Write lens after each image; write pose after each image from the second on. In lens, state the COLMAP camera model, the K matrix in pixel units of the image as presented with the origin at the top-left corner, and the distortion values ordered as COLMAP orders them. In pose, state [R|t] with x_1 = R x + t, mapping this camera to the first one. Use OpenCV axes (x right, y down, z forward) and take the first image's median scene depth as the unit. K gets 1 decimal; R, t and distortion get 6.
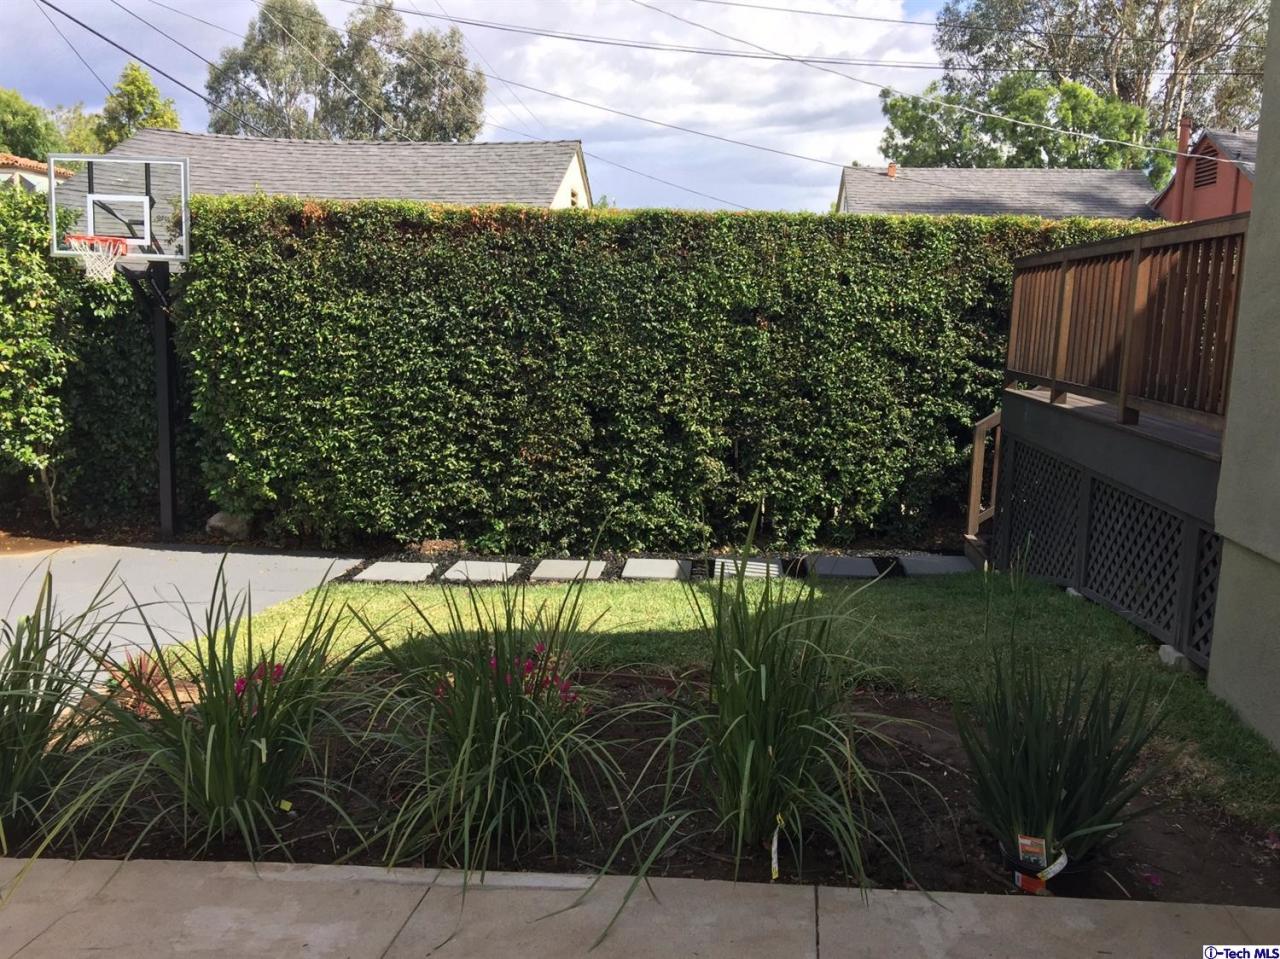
lens RADIAL K [[1089.2, 0, 640.0], [0, 1089.2, 479.5], [0, 0, 1]] dist [0.001325, -0.004008]
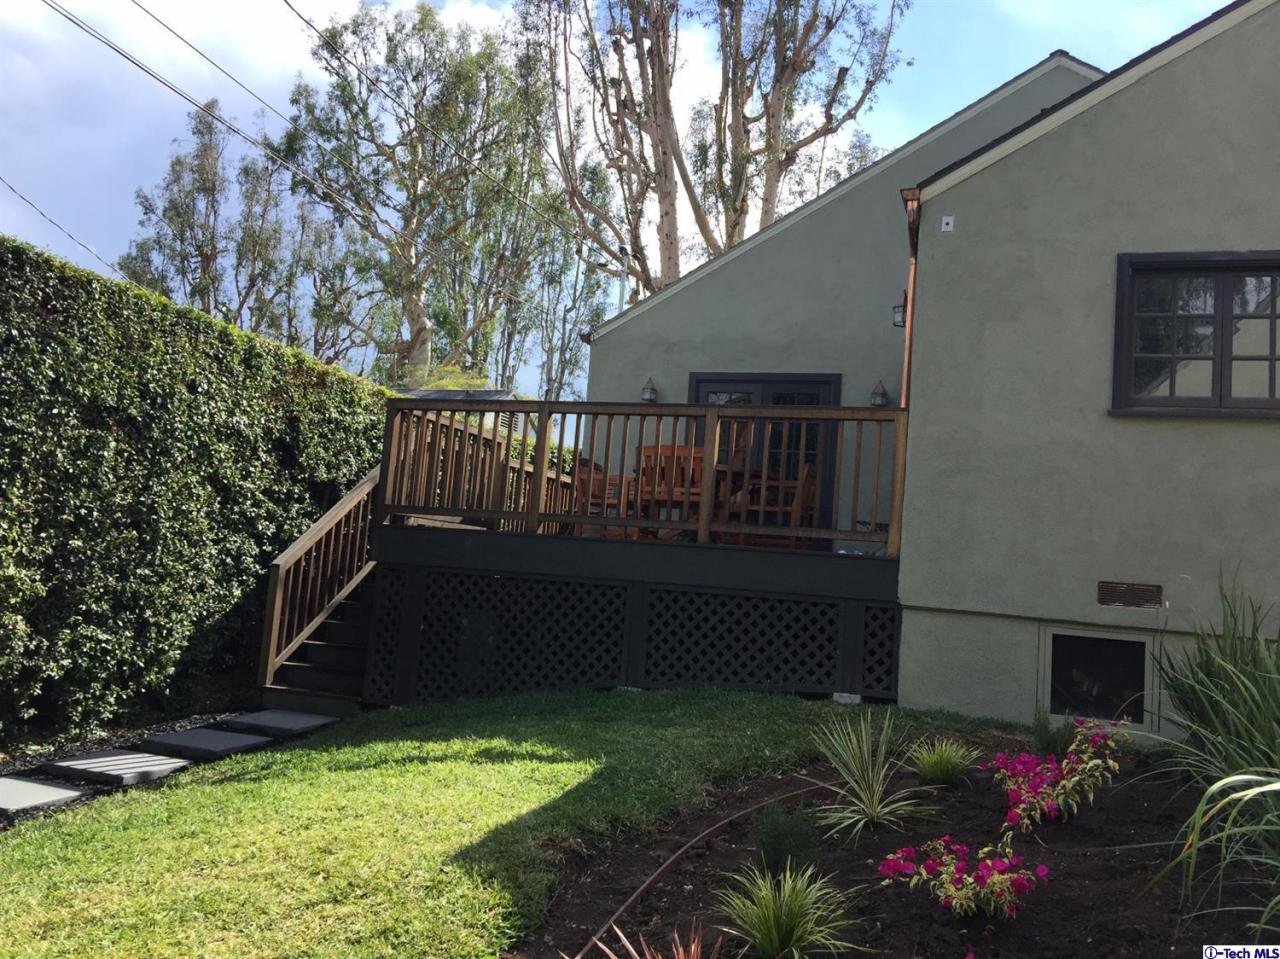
lens RADIAL K [[1089.2, 0, 640.0], [0, 1089.2, 479.5], [0, 0, 1]] dist [0.001325, -0.004008]
pose [[0.227105, 0.074707, 0.971001, -0.522354], [0.084577, 0.991773, -0.096086, -0.006109], [-0.970191, 0.103946, 0.218918, 0.484991]]
